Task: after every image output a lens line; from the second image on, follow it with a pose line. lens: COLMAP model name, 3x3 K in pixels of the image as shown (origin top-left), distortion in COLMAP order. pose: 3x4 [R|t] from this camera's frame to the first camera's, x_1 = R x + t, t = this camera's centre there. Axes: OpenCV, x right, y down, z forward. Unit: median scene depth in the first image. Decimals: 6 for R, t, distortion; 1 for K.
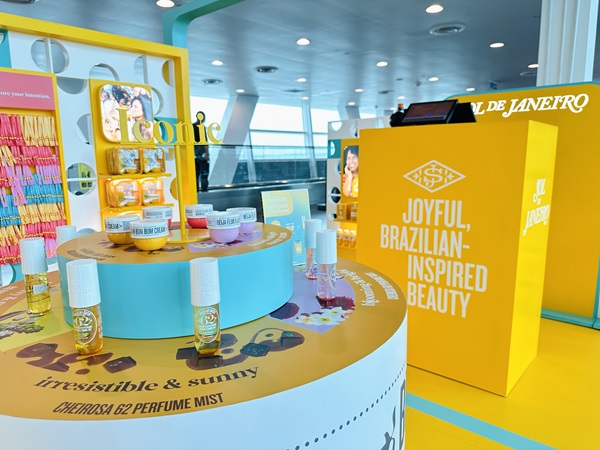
lens RADIAL K [[430.9, 0, 300.0], [0, 430.9, 225.0], [0, 0, 1]] dist [-0.004396, -0.006762]
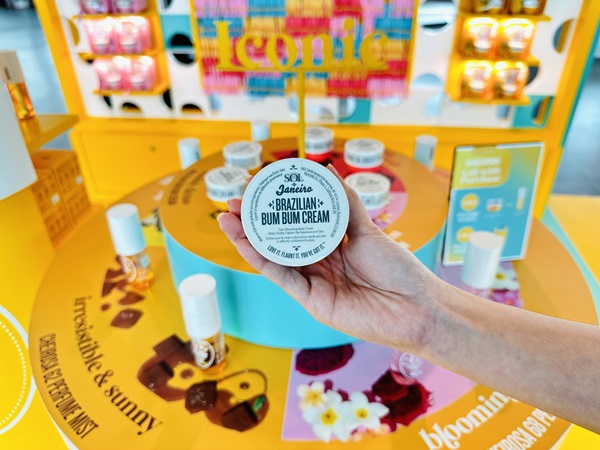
lens RADIAL K [[444.8, 0, 300.0], [0, 444.8, 225.0], [0, 0, 1]] dist [-0.029790, -0.003376]
pose [[0.557120, 0.465813, -0.687485, 0.249522], [-0.125983, 0.865691, 0.484465, -0.247435], [0.820820, -0.183294, 0.540978, 0.441065]]
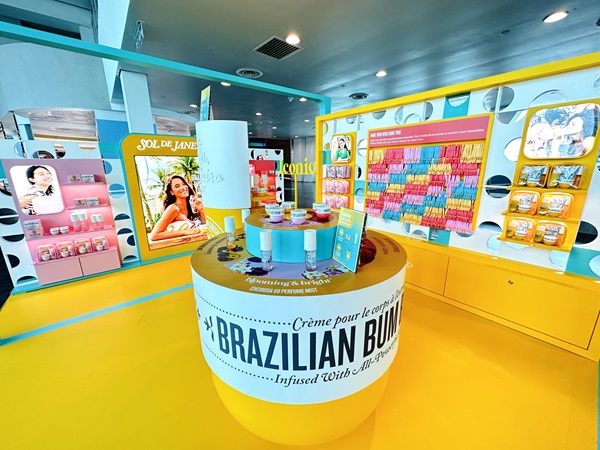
lens RADIAL K [[238.1, 0, 301.7], [0, 238.1, 222.0], [0, 0, 1]] dist [-0.000316, -0.000027]
pose [[-0.166809, 0.248435, -0.954178, 0.697524], [-0.143961, 0.951229, 0.272834, -0.223814], [0.975423, 0.182876, -0.122909, 0.948047]]
